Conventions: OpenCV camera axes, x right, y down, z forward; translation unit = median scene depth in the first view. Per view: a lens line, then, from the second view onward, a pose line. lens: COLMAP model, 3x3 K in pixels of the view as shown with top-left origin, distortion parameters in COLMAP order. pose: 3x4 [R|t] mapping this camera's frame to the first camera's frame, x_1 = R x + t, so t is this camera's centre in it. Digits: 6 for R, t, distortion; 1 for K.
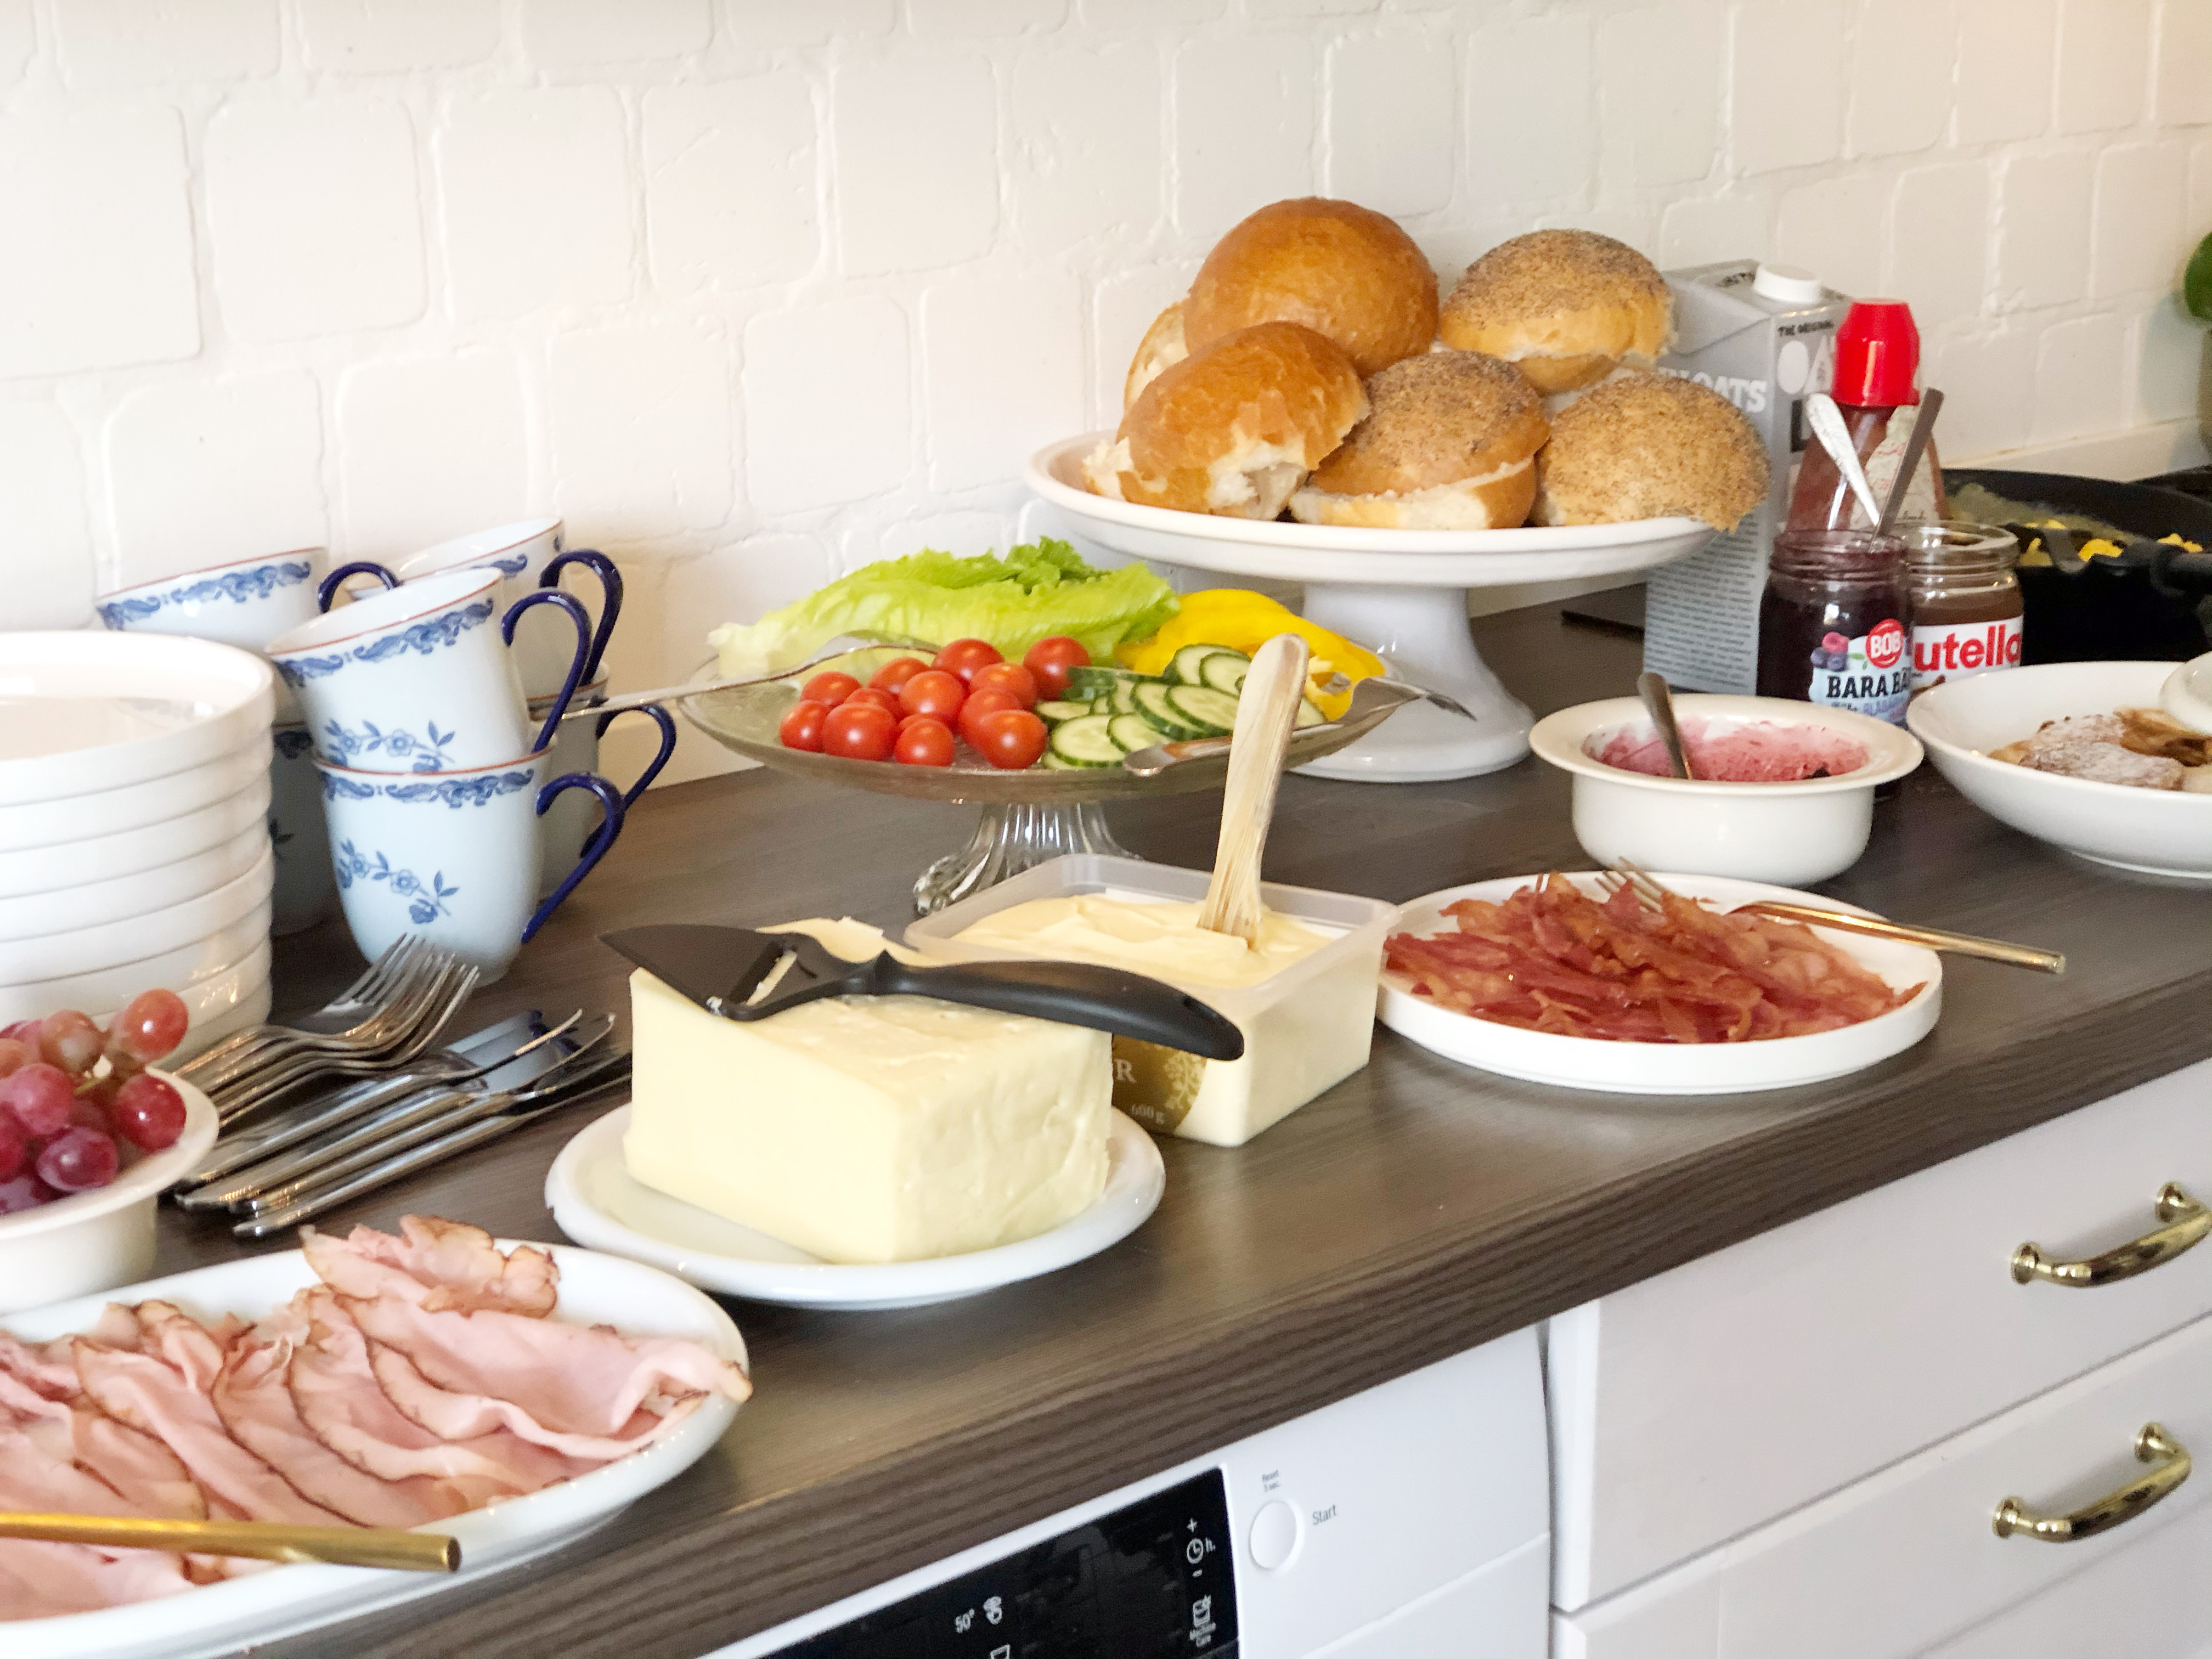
lens RADIAL K [[3618.6, 0, 1105.1], [0, 3618.6, 834.8], [0, 0, 1]] dist [0.068919, 0.000000]
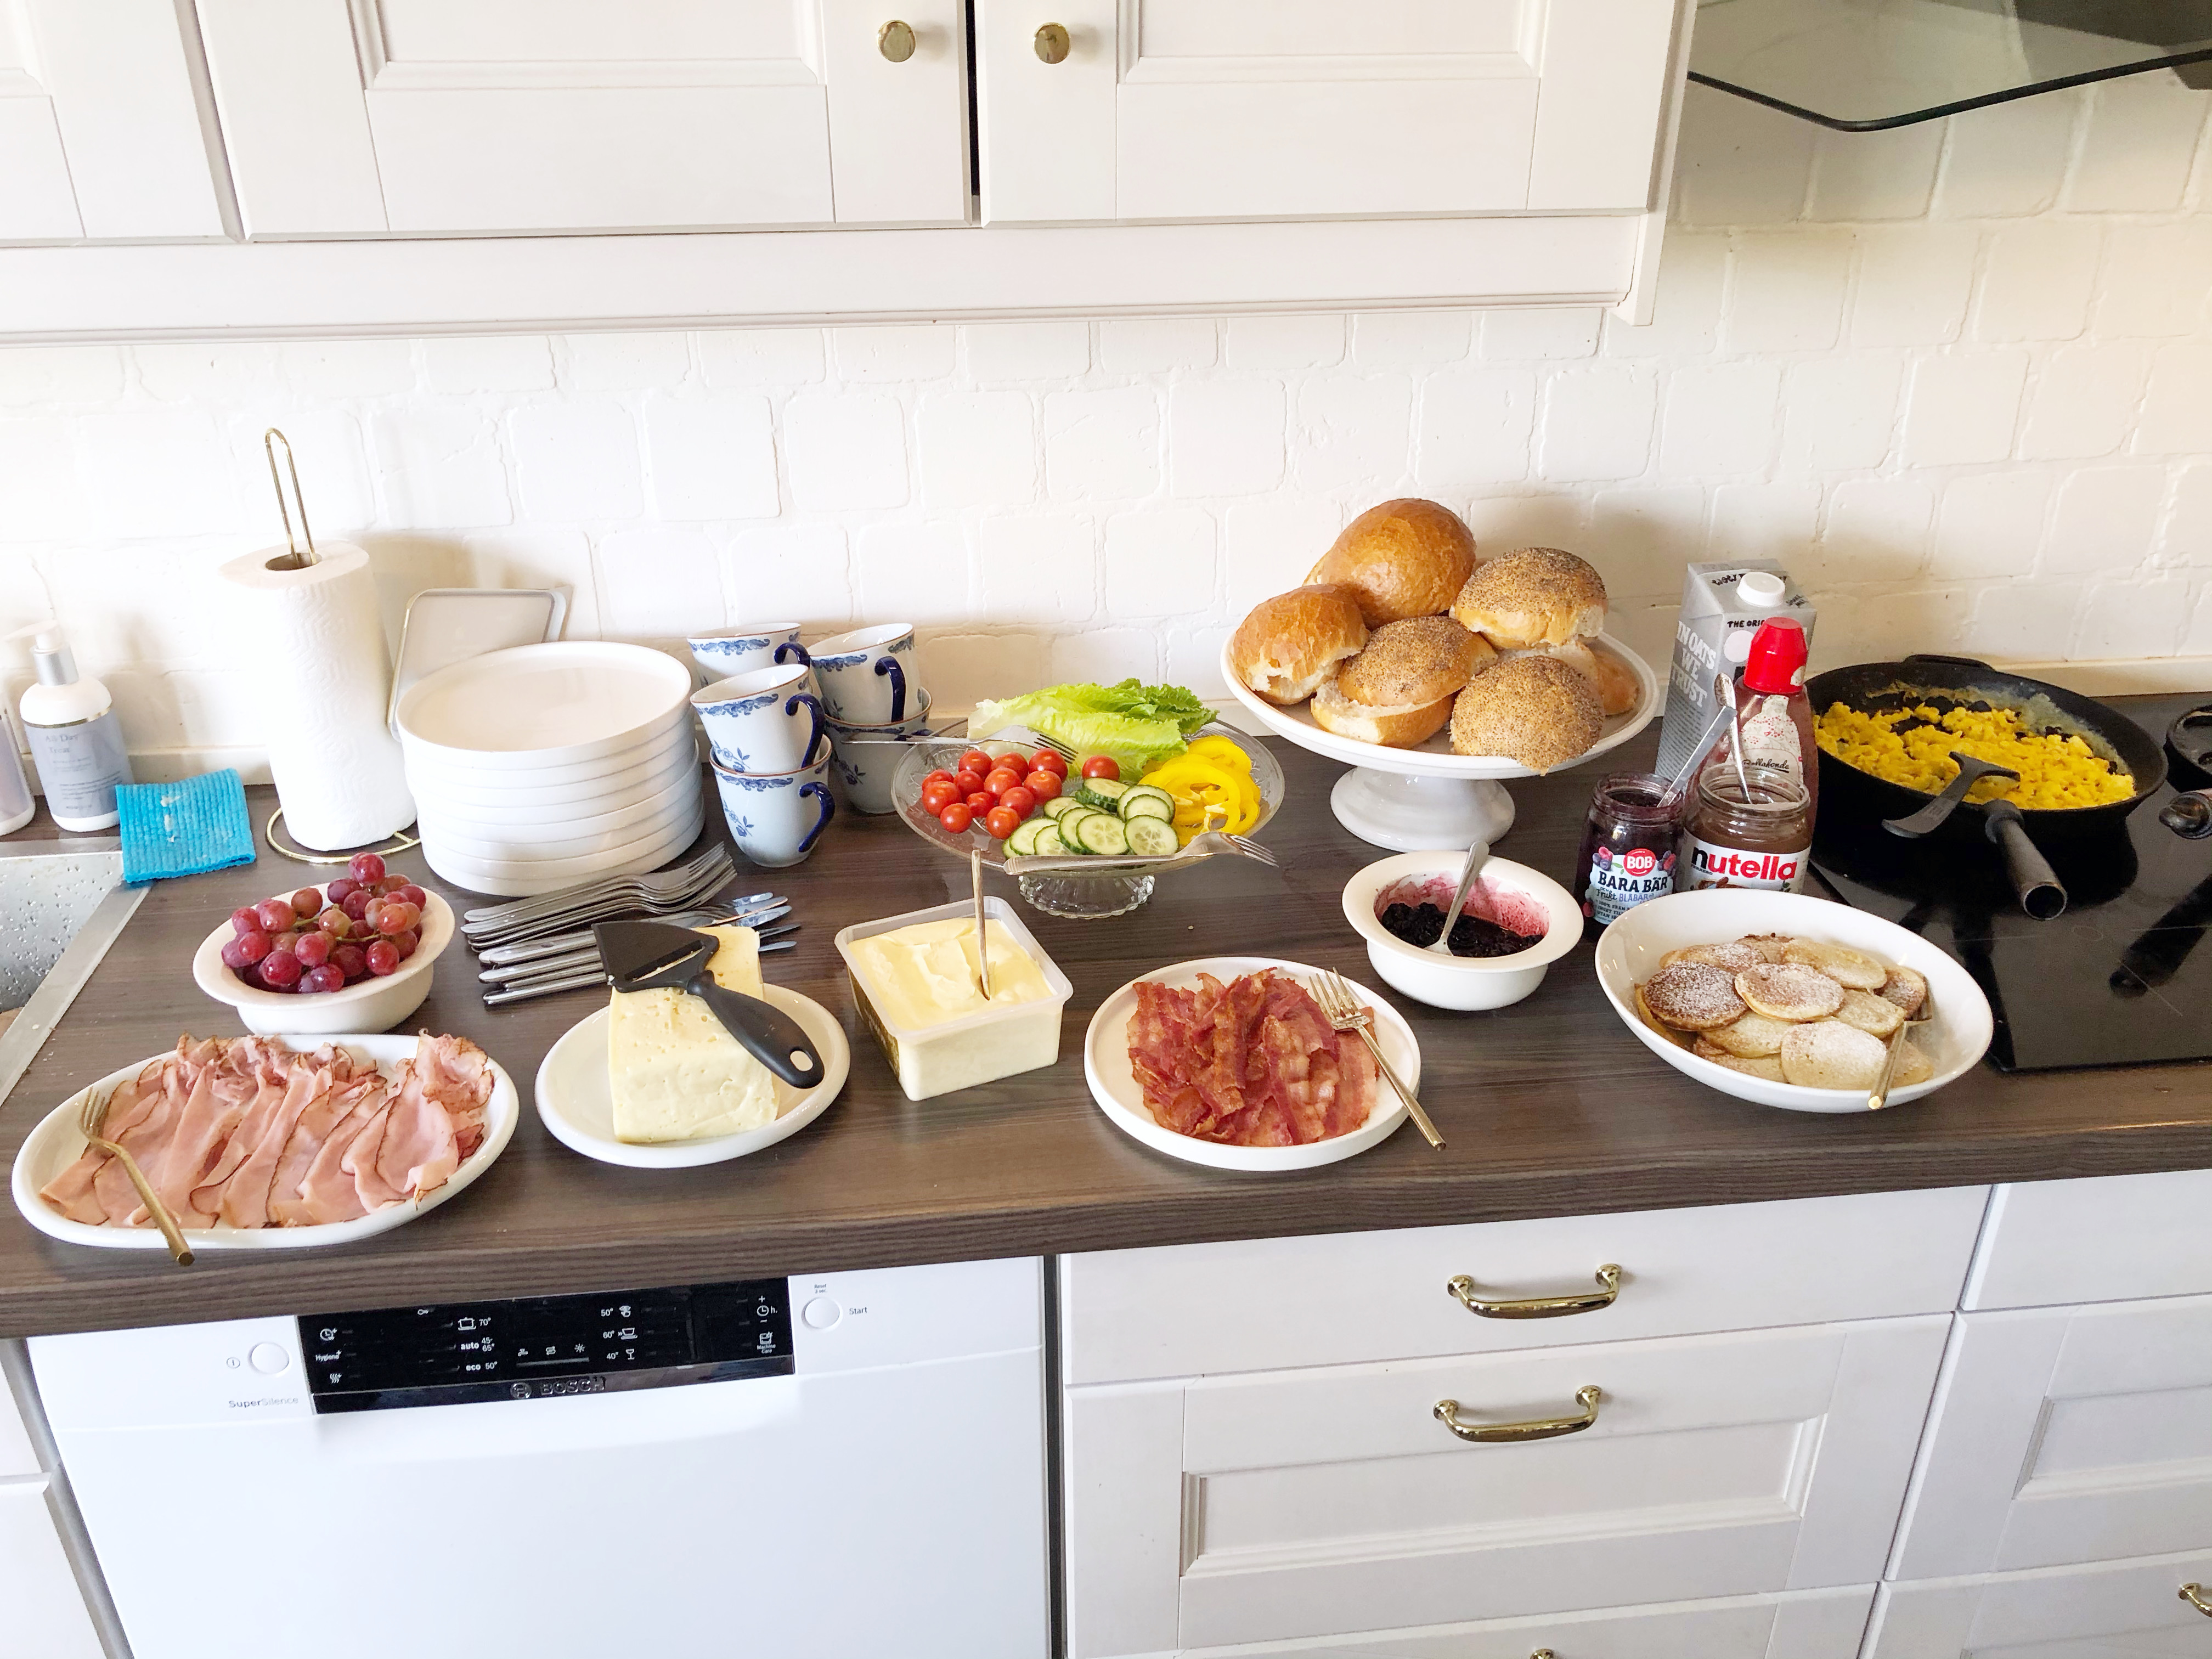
lens RADIAL K [[1810.7, 0, 1101.7], [0, 1810.7, 816.8], [0, 0, 1]] dist [0.032582, -0.010299]
pose [[0.820307, 0.267901, -0.505298, 0.426878], [-0.158717, 0.955437, 0.248895, -0.236412], [0.549460, -0.123971, 0.826272, 0.226218]]
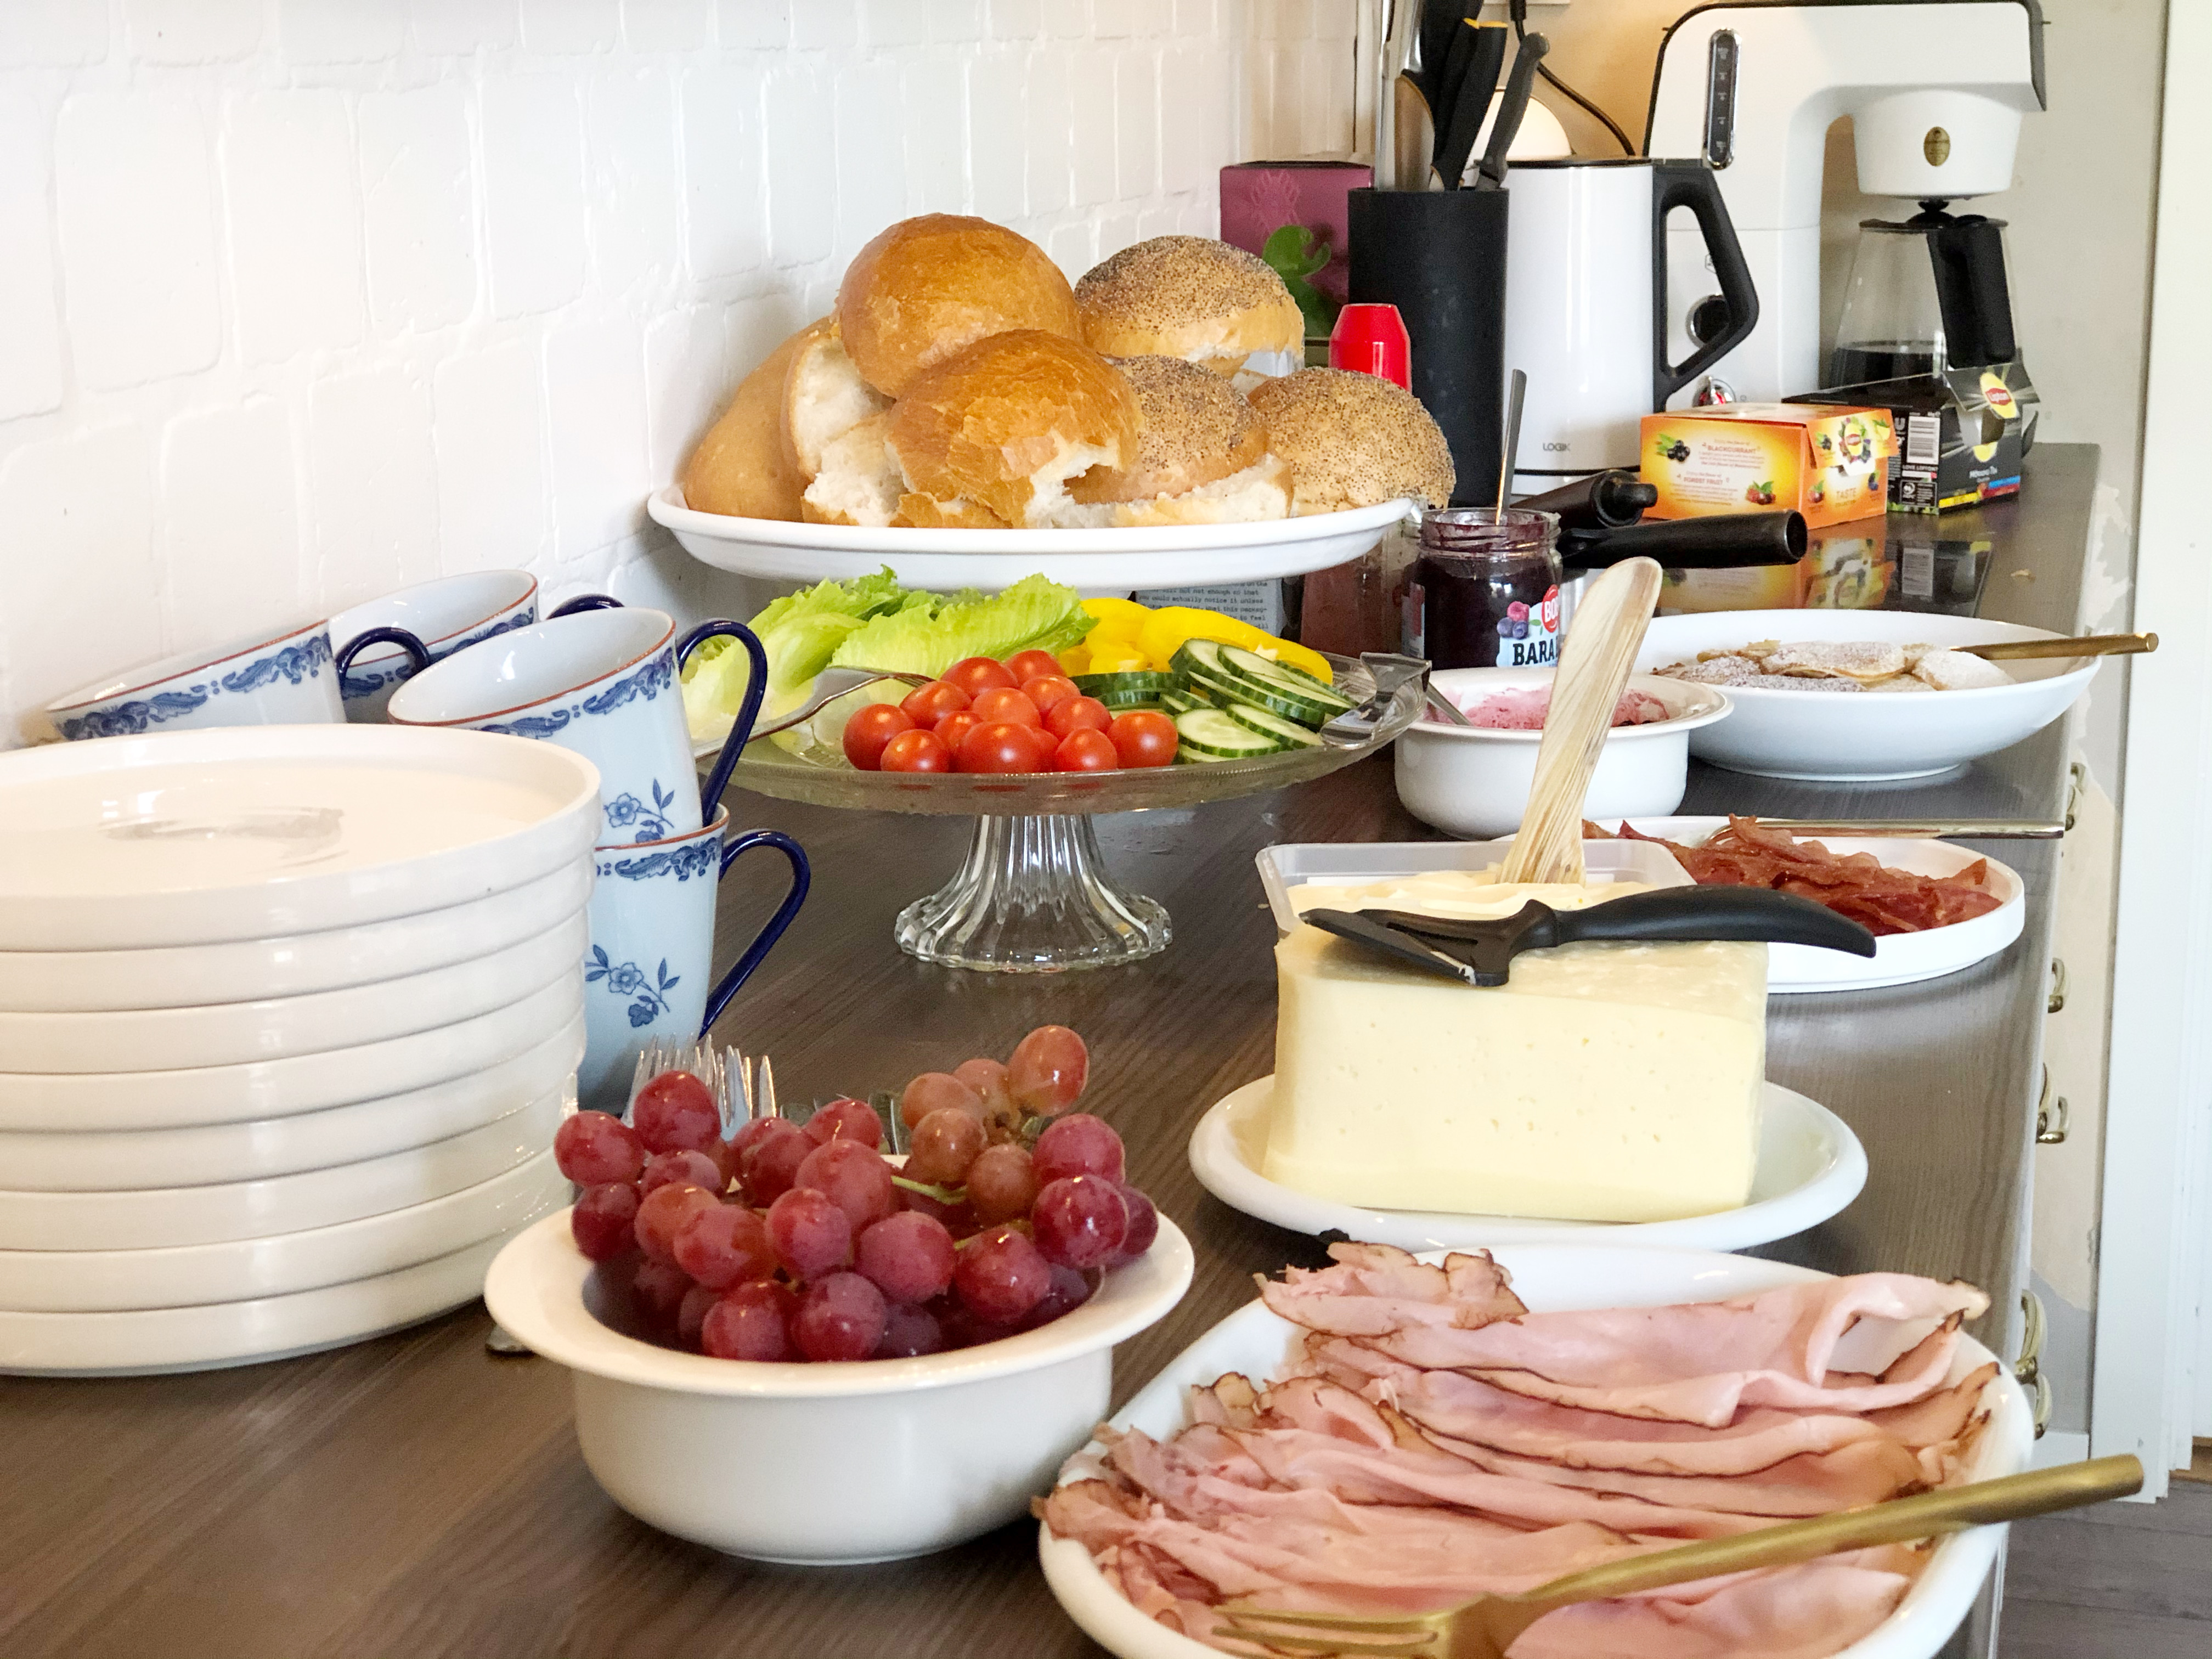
lens RADIAL K [[3618.6, 0, 1113.2], [0, 3618.6, 830.3], [0, 0, 1]] dist [0.068919, 0.000000]
pose [[0.838653, -0.121607, 0.530917, -0.461293], [0.155643, 0.987618, -0.019644, 0.011372], [-0.521954, 0.099109, 0.847196, 0.195244]]
